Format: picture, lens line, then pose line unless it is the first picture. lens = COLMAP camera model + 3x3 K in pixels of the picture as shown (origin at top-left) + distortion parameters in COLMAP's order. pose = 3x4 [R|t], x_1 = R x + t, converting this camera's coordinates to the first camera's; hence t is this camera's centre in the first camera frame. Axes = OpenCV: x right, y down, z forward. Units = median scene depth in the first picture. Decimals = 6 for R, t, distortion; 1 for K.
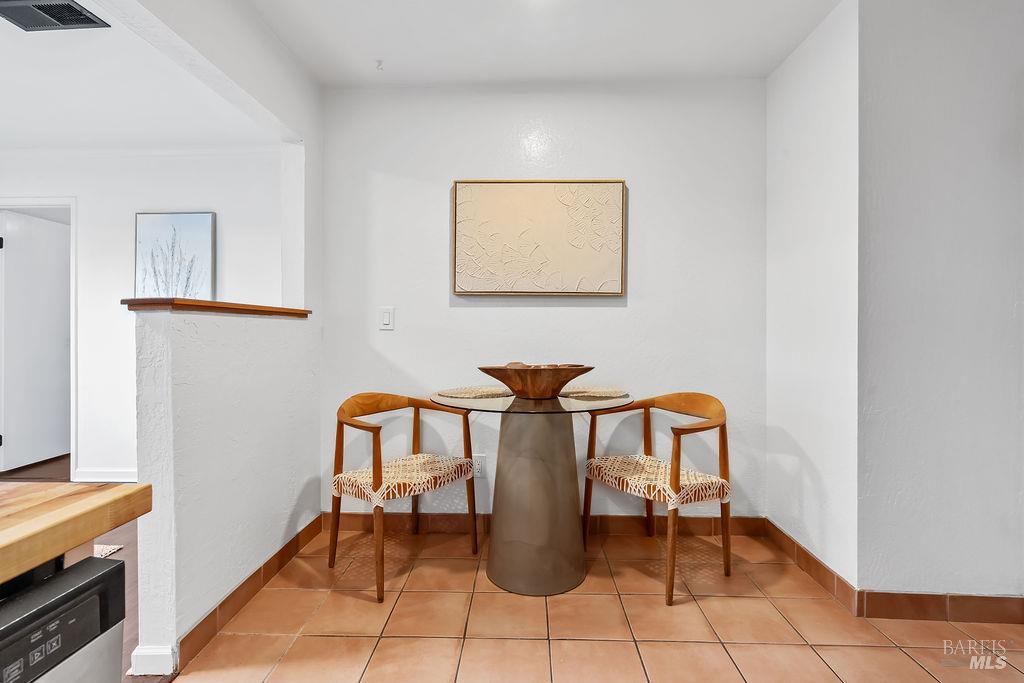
lens RADIAL K [[499.0, 0, 510.9], [0, 499.0, 326.4], [0, 0, 1]] dist [-0.012992, 0.000074]
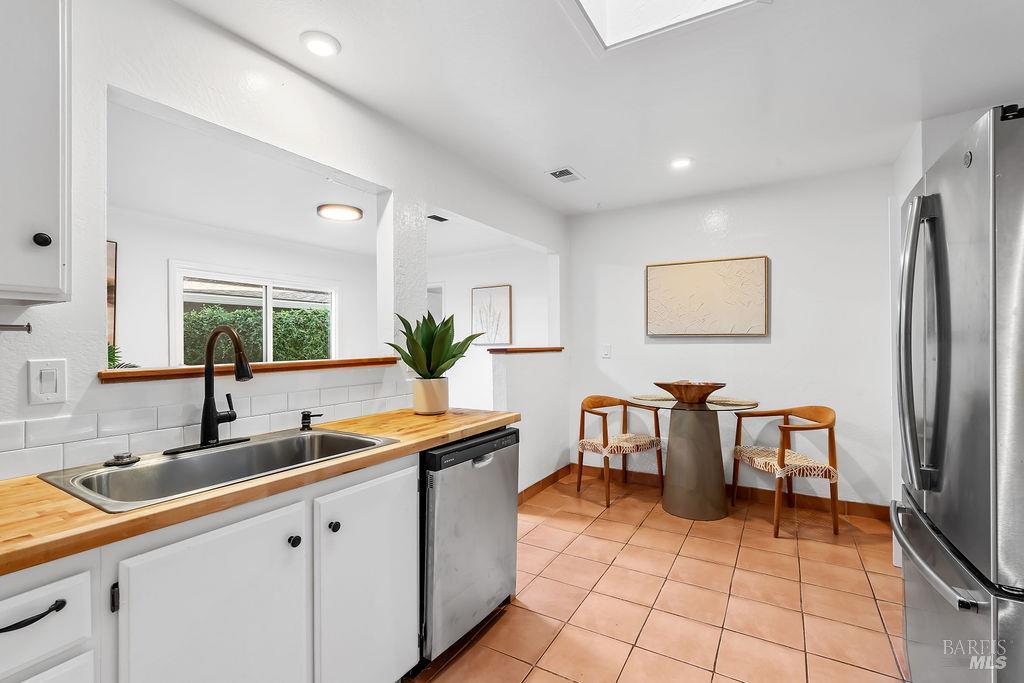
lens RADIAL K [[463.9, 0, 512.0], [0, 463.9, 341.5], [0, 0, 1]] dist [0.002099, 0.000654]
pose [[0.877013, -0.006796, -0.480419, 0.242147], [0.010850, 0.999925, 0.005661, -0.066103], [0.480345, -0.010178, 0.877021, -0.565794]]
